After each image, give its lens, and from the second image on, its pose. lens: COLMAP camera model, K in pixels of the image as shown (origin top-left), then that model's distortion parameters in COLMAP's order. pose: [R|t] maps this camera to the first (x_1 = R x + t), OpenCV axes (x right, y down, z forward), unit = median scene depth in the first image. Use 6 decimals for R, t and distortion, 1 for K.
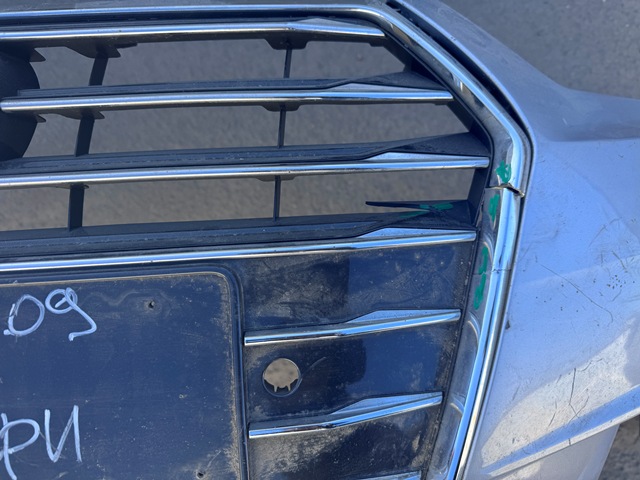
lens RADIAL K [[472.9, 0, 320.0], [0, 472.9, 240.0], [0, 0, 1]] dist [-0.002653, -0.005013]
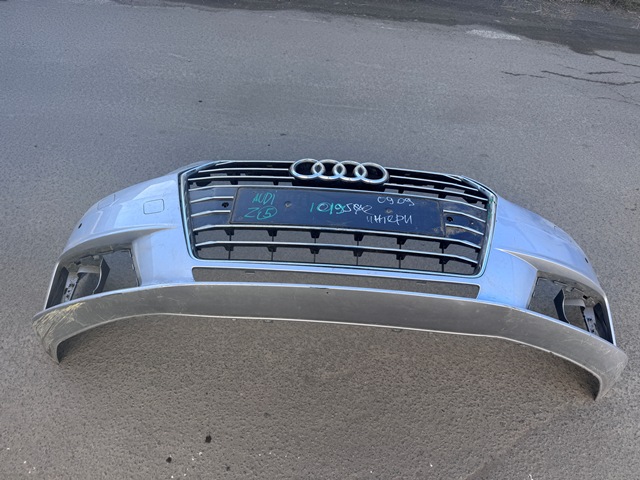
lens RADIAL K [[455.3, 0, 321.8], [0, 455.3, 256.0], [0, 0, 1]] dist [0.003897, -0.006898]
pose [[0.995506, 0.088474, -0.033769, -1.087694], [-0.090525, 0.784362, -0.613663, 3.244534], [-0.027806, 0.613962, 0.788846, -2.187986]]
